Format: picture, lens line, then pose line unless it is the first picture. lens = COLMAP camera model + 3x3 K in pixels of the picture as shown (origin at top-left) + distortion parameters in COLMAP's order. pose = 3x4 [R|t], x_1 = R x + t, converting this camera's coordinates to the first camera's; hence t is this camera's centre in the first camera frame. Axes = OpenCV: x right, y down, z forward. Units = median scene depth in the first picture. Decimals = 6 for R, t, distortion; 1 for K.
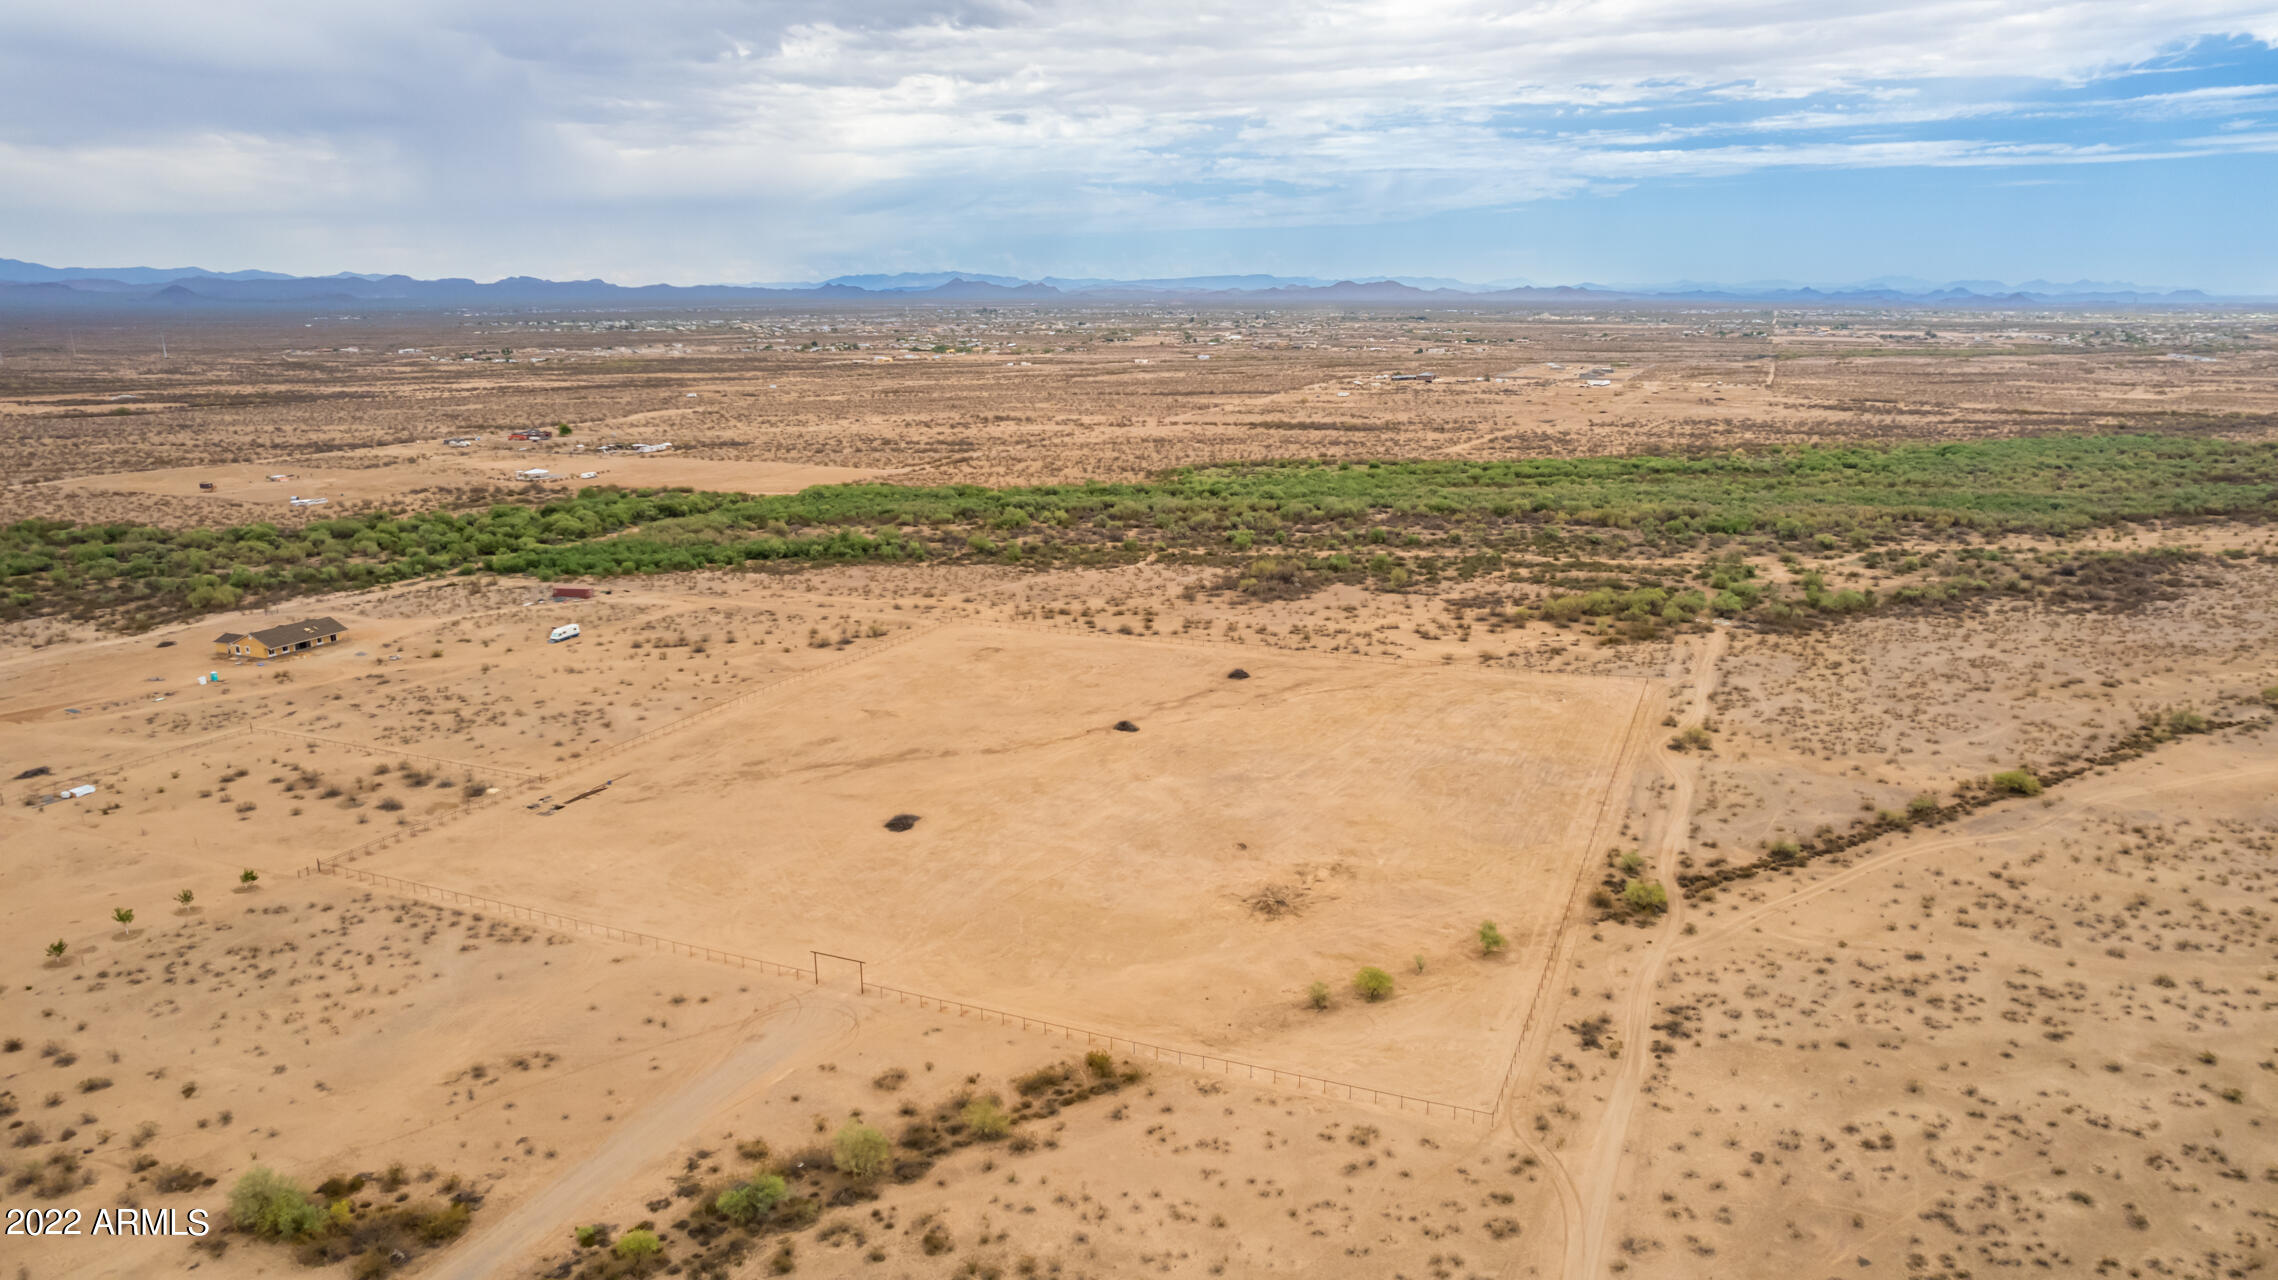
lens RADIAL K [[1459.8, 0, 1153.7], [0, 1459.8, 635.8], [0, 0, 1]] dist [-0.084672, 0.078415]
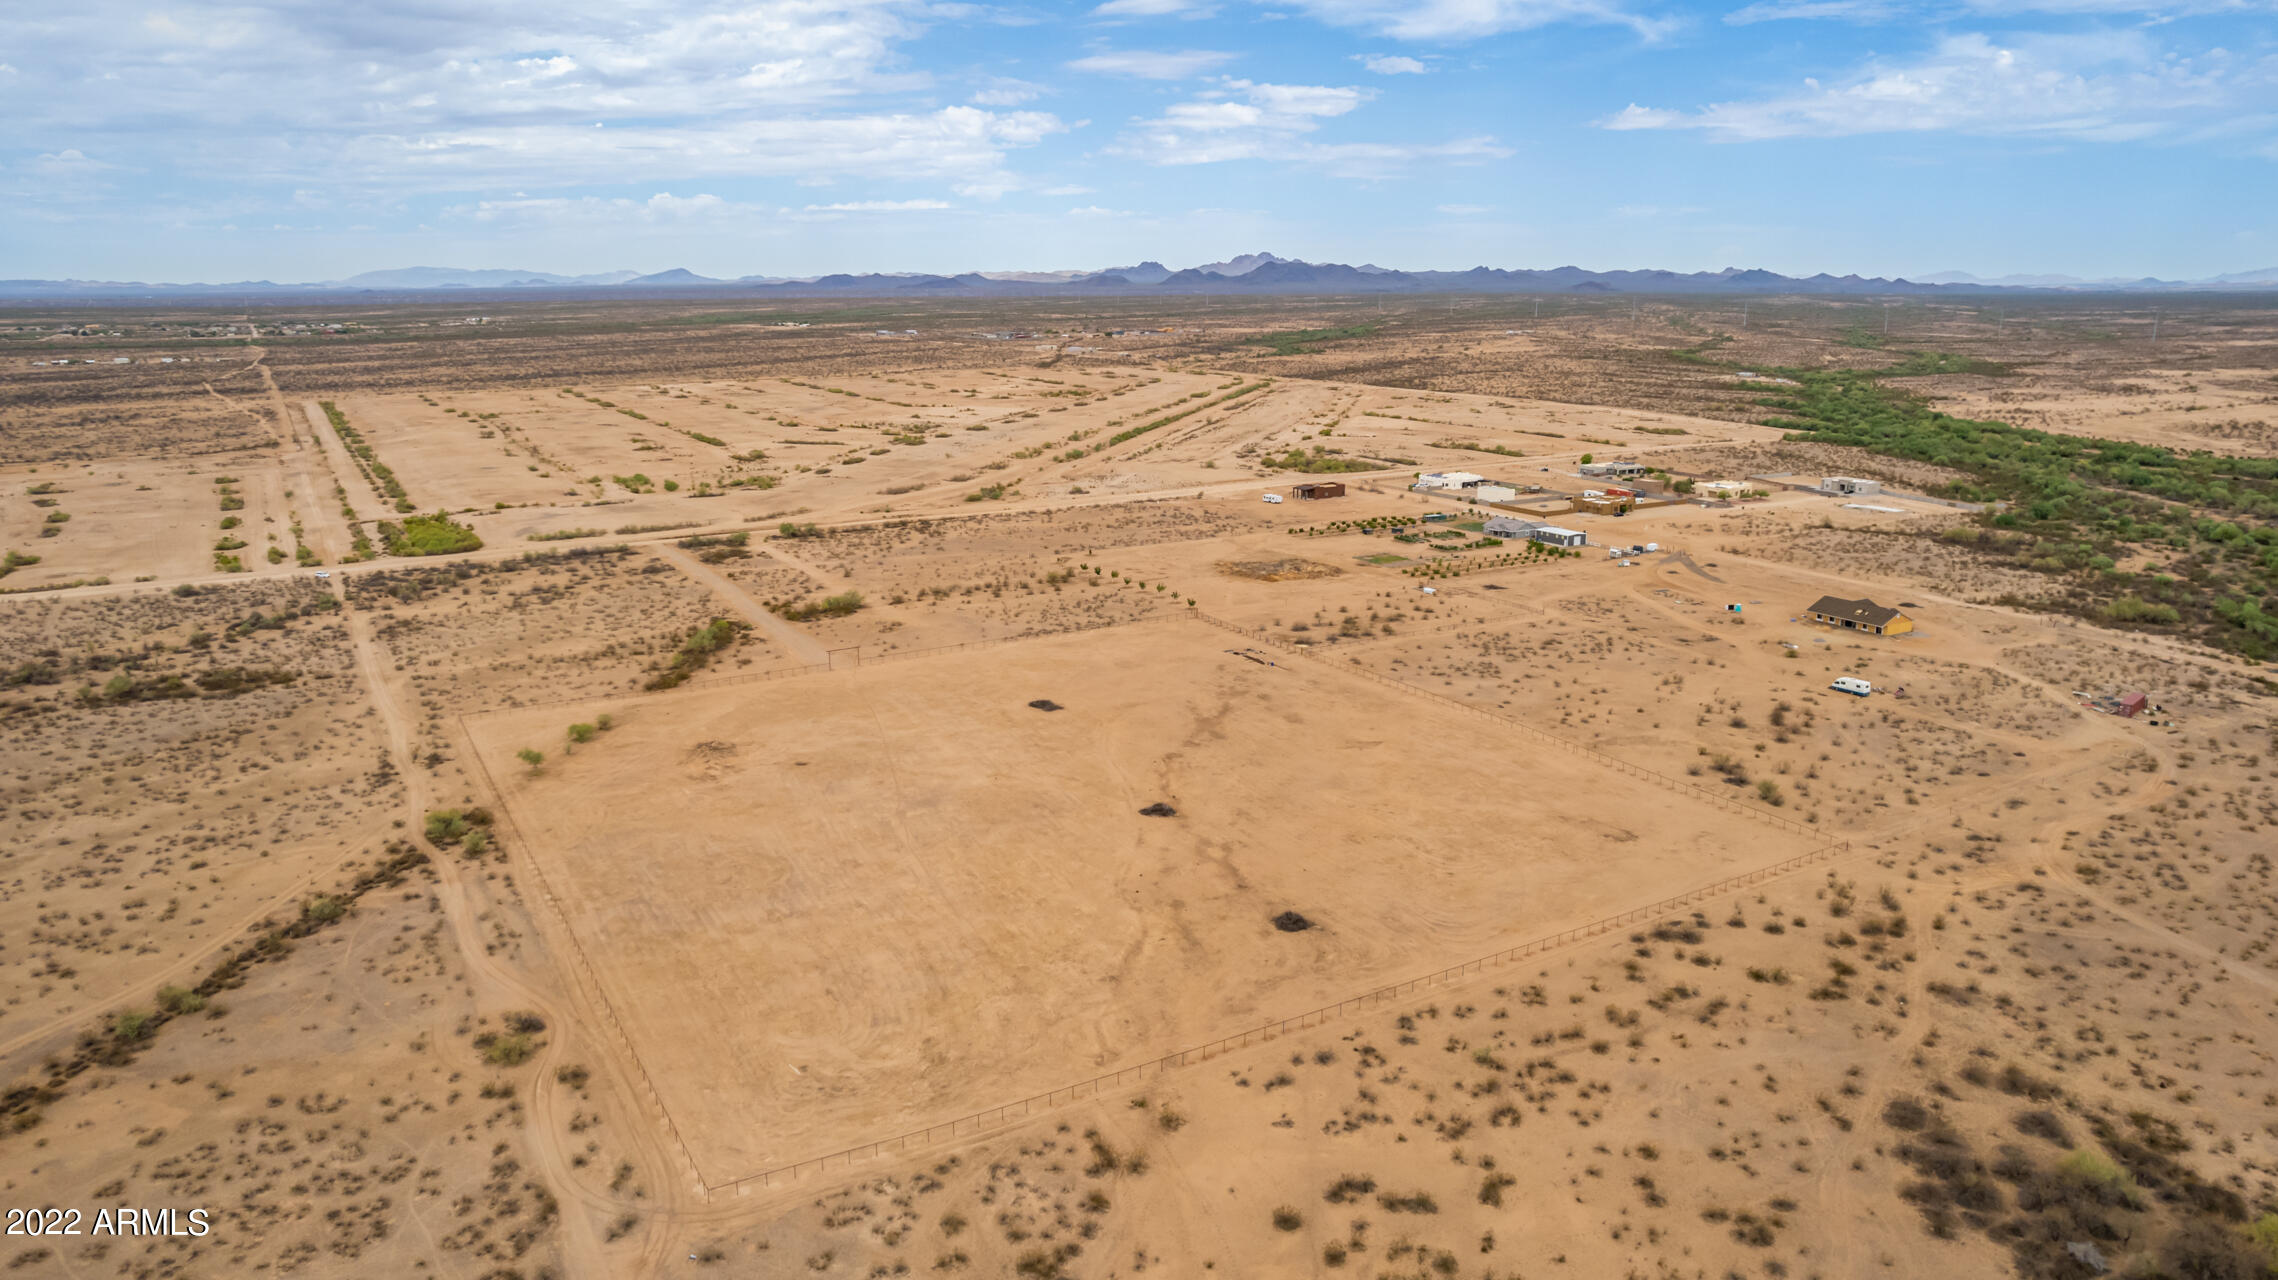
lens RADIAL K [[1508.7, 0, 1154.5], [0, 1508.7, 639.4], [0, 0, 1]] dist [-0.084279, 0.080341]
pose [[-0.586139, 0.197655, -0.785731, 0.817908], [-0.182911, 0.912469, 0.365983, -0.436027], [0.789294, 0.358236, -0.498680, 1.785628]]
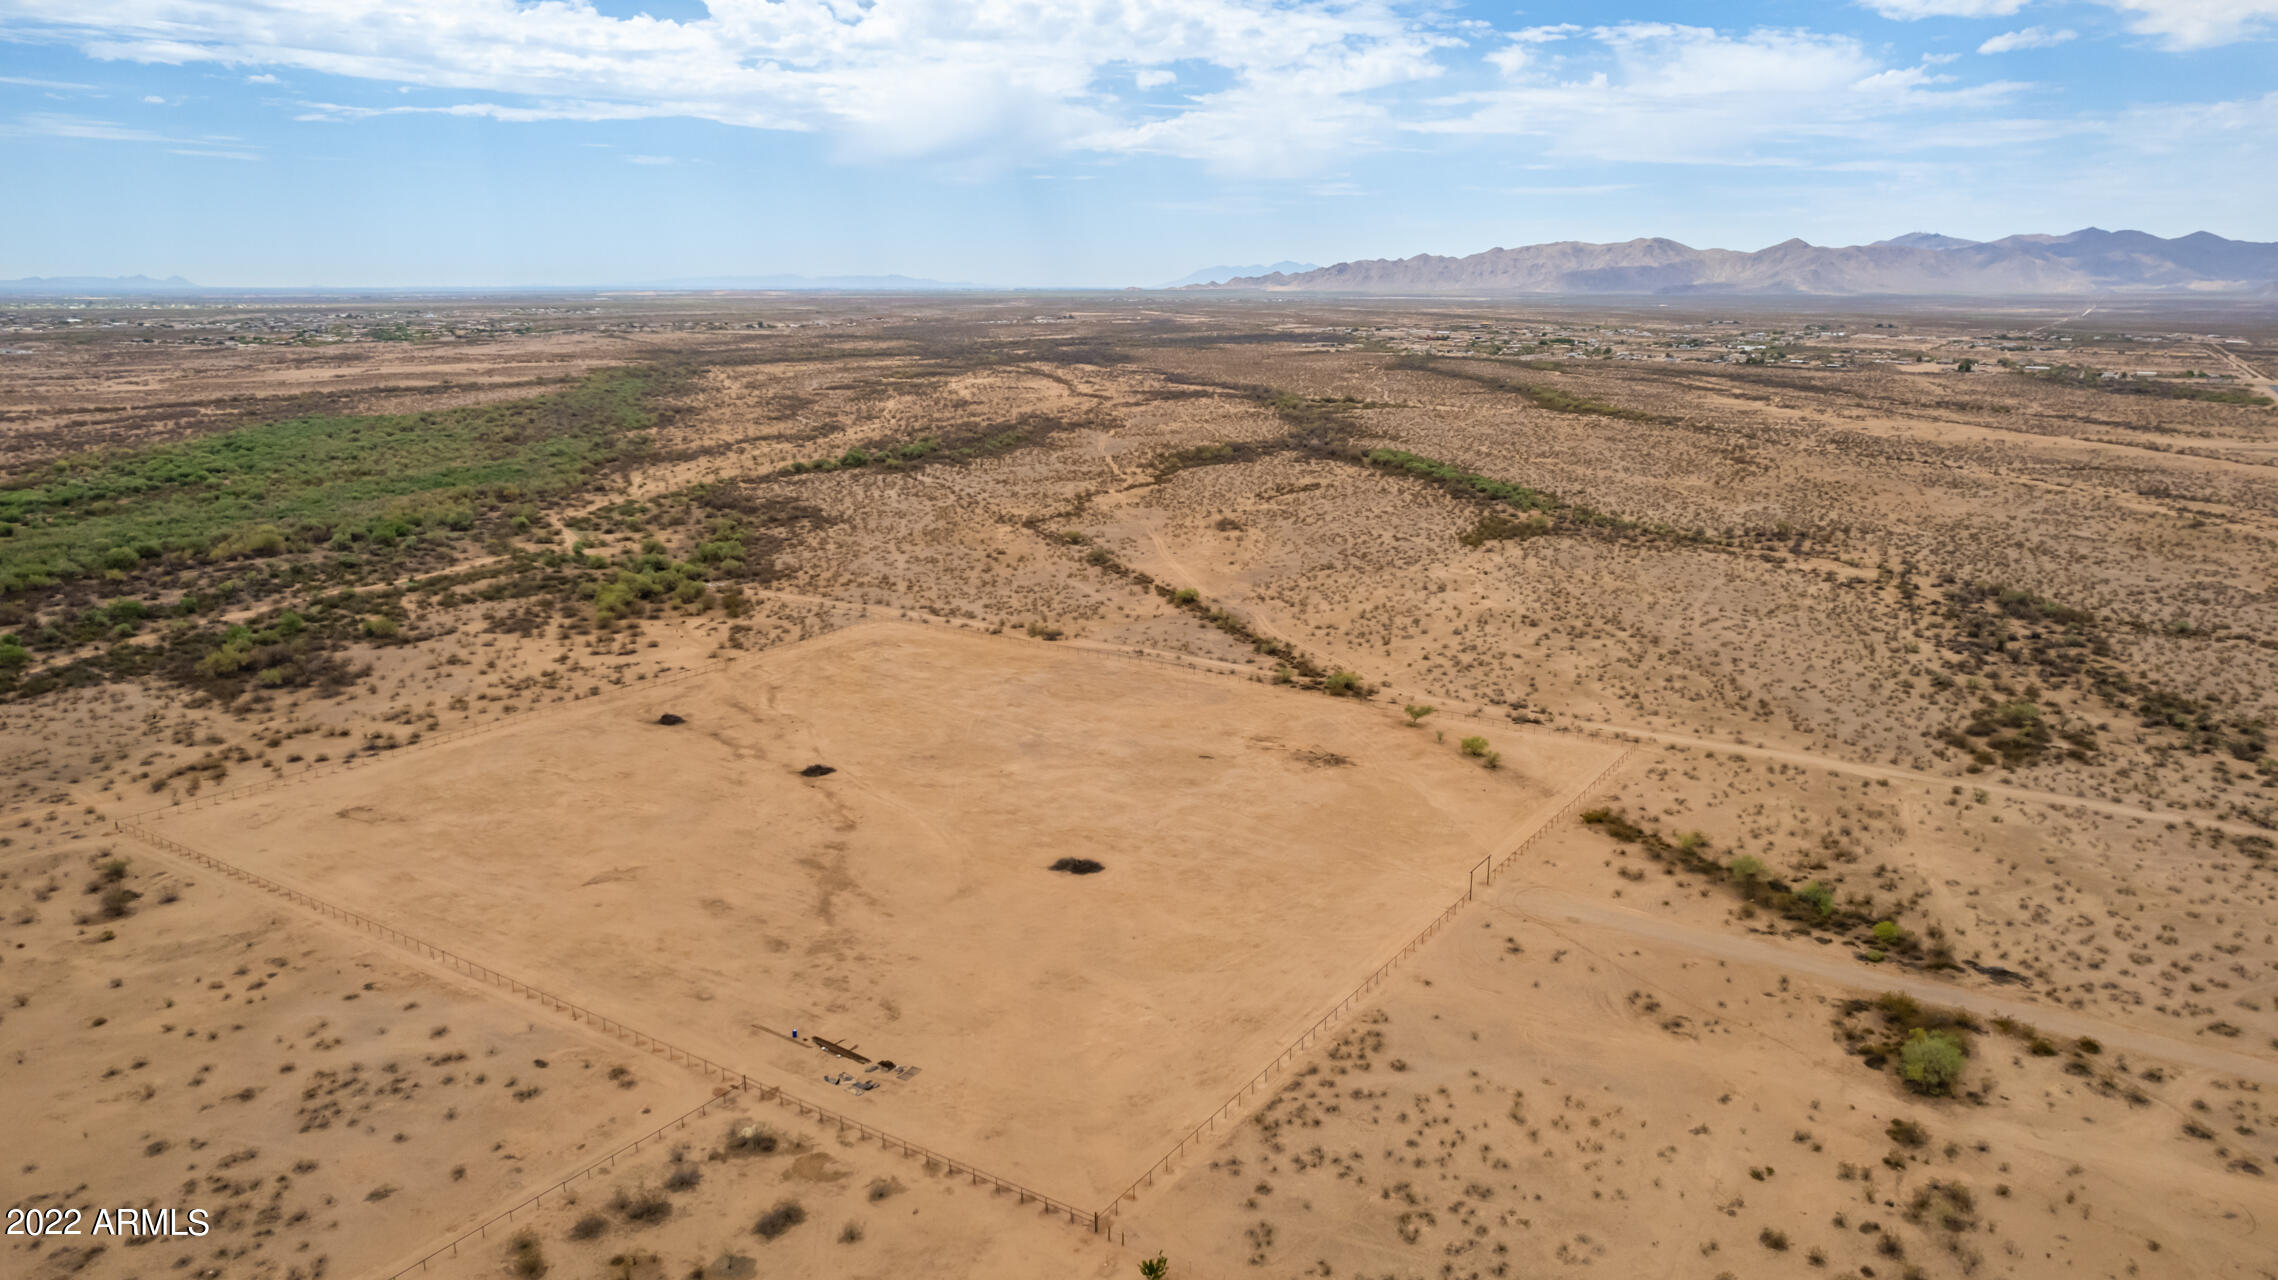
lens RADIAL K [[1522.8, 0, 1153.7], [0, 1522.8, 637.2], [0, 0, 1]] dist [-0.084145, 0.077124]
pose [[0.169582, -0.218179, 0.961062, -1.079748], [0.220471, 0.958870, 0.178779, -0.169999], [-0.960539, 0.181568, 0.210709, 0.770237]]
